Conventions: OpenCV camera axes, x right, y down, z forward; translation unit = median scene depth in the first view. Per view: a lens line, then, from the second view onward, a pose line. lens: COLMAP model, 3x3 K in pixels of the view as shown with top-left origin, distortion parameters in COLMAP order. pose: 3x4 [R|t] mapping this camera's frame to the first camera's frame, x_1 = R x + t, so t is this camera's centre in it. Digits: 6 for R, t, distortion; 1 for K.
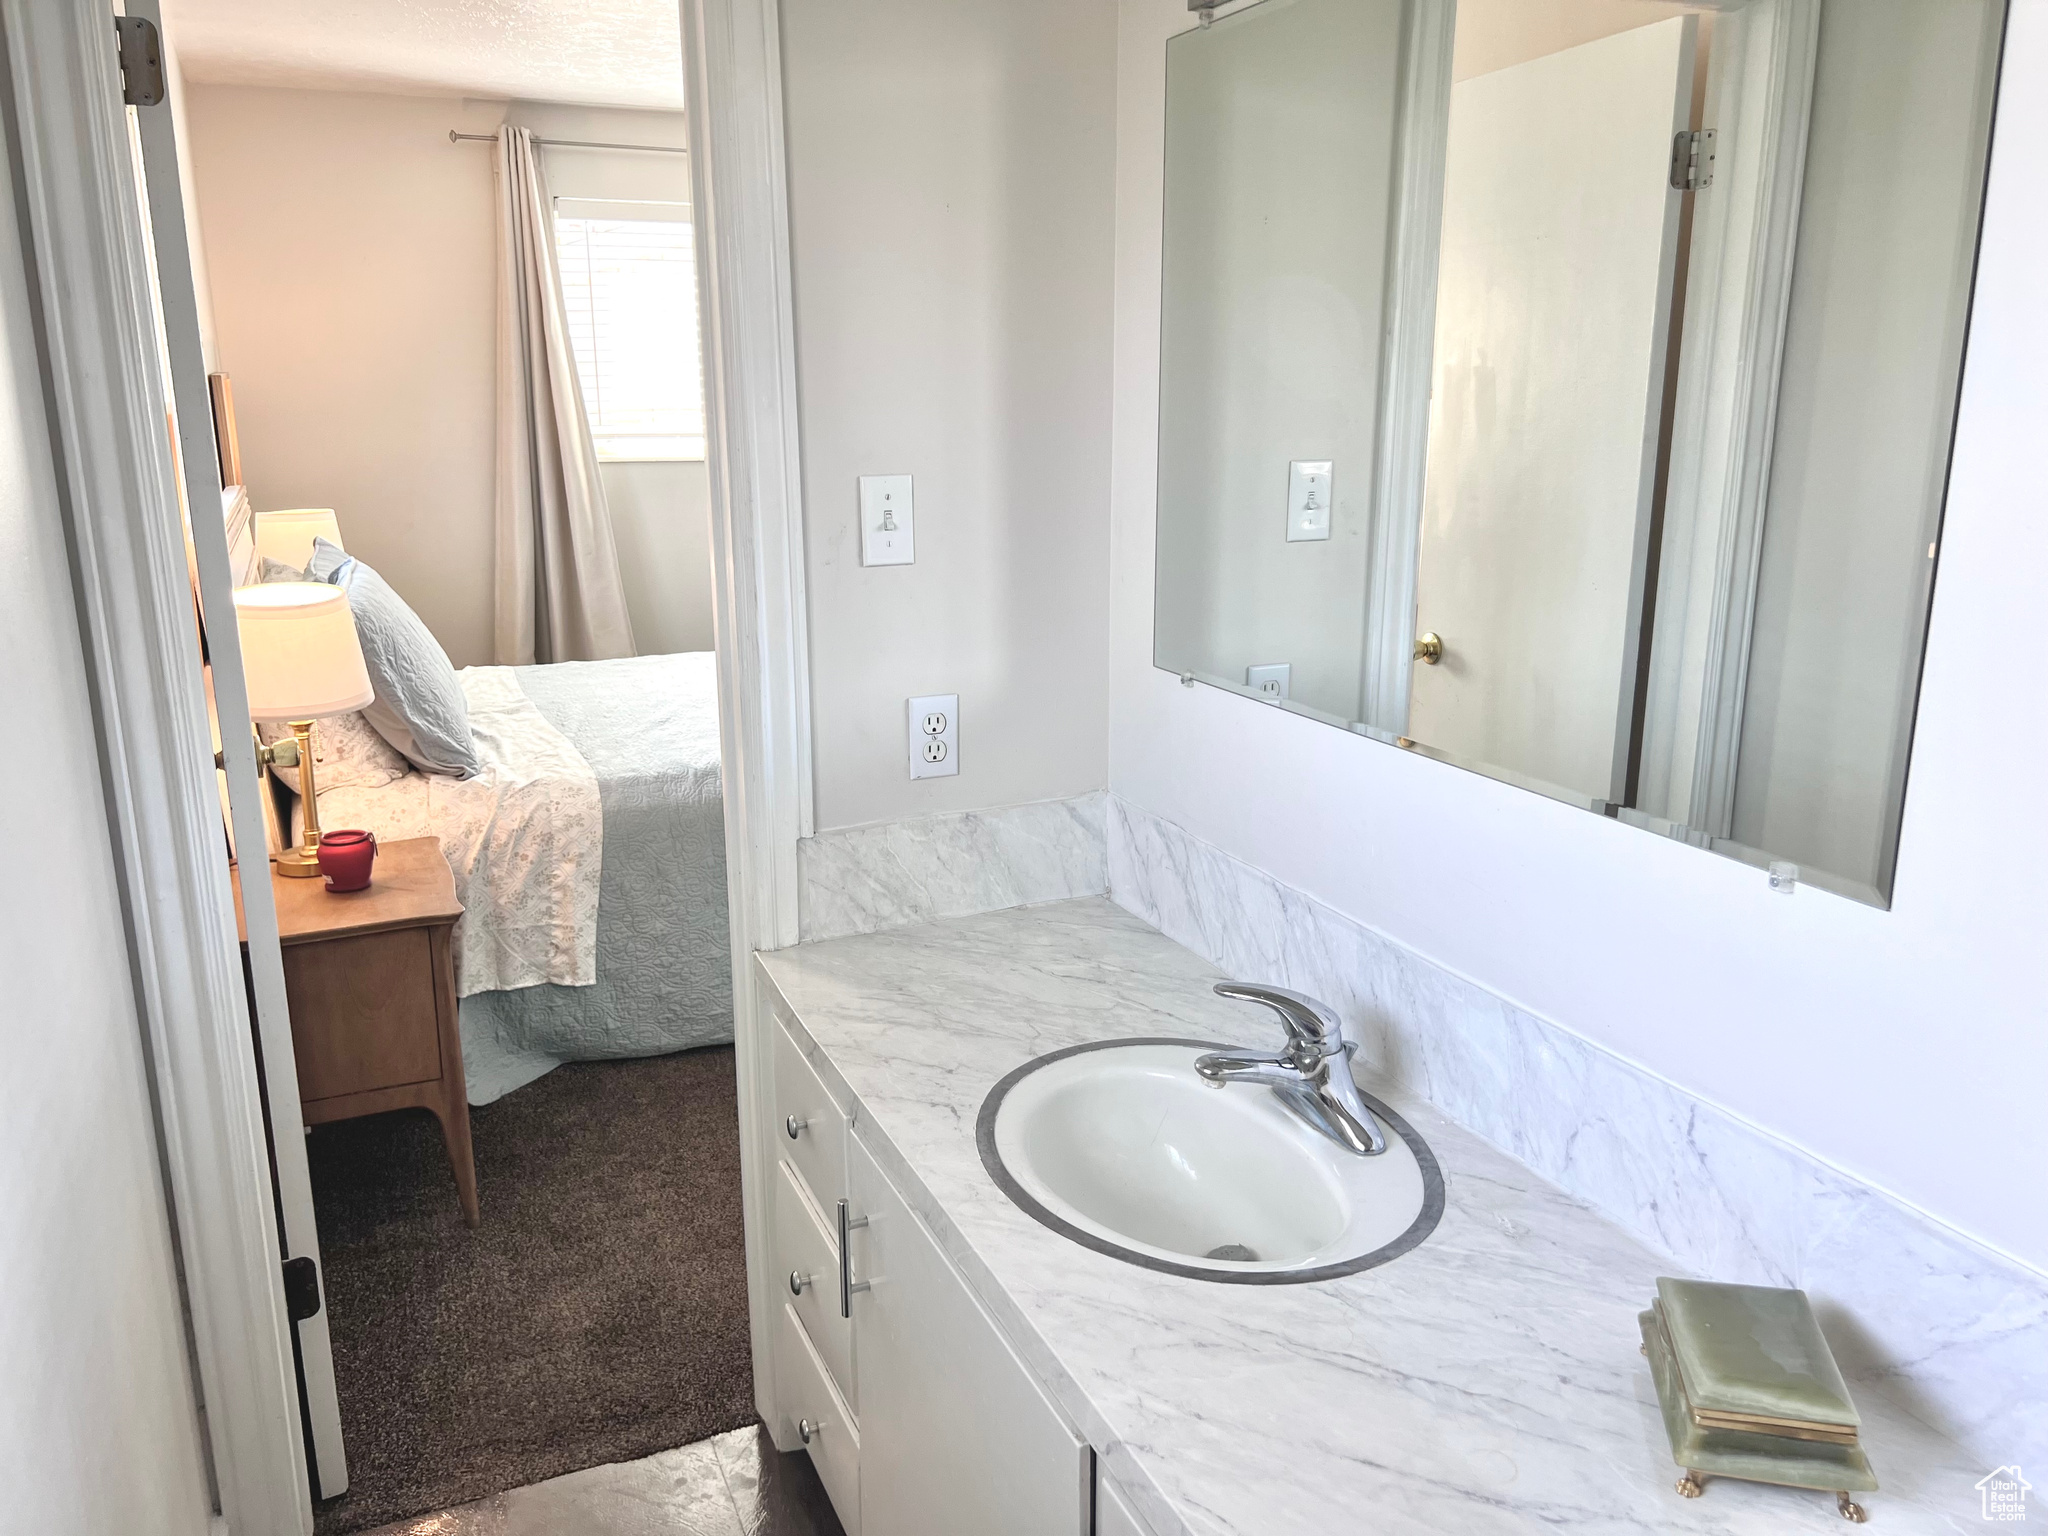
lens RADIAL K [[1553.4, 0, 1018.0], [0, 1553.4, 763.2], [0, 0, 1]] dist [0.071466, -0.091408]
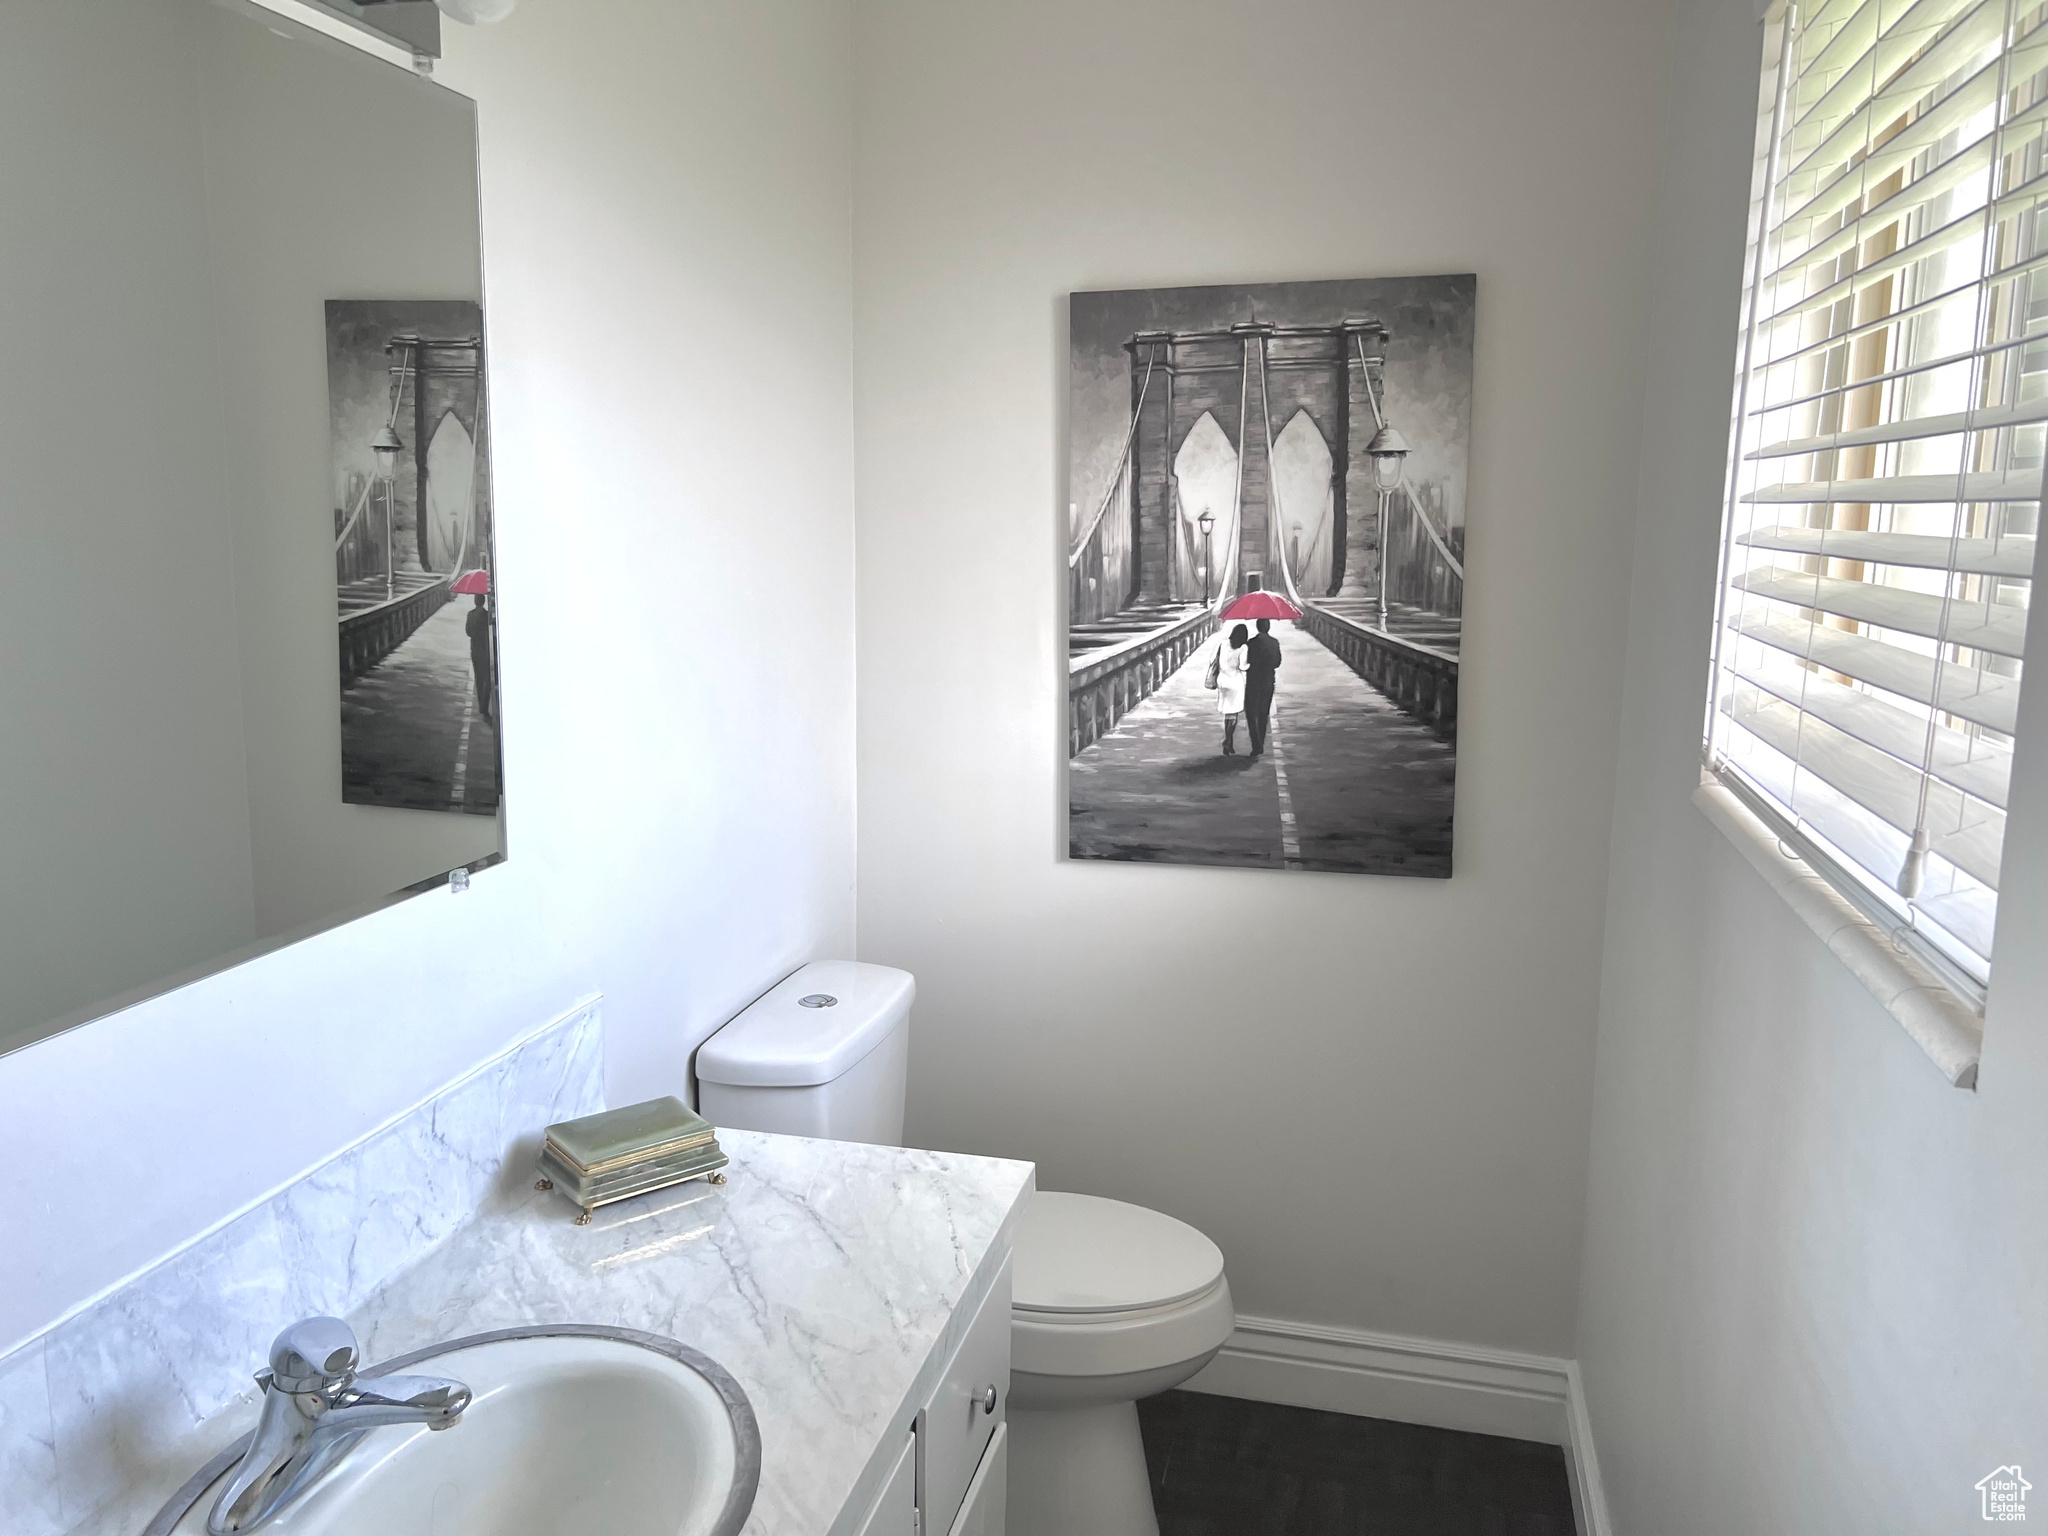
lens RADIAL K [[1553.4, 0, 1019.0], [0, 1553.4, 764.3], [0, 0, 1]] dist [0.071466, -0.091408]
pose [[-0.786712, -0.110464, 0.607356, -0.593160], [0.139169, 0.926796, 0.348829, -0.362330], [-0.601428, 0.358953, -0.713748, 1.424511]]
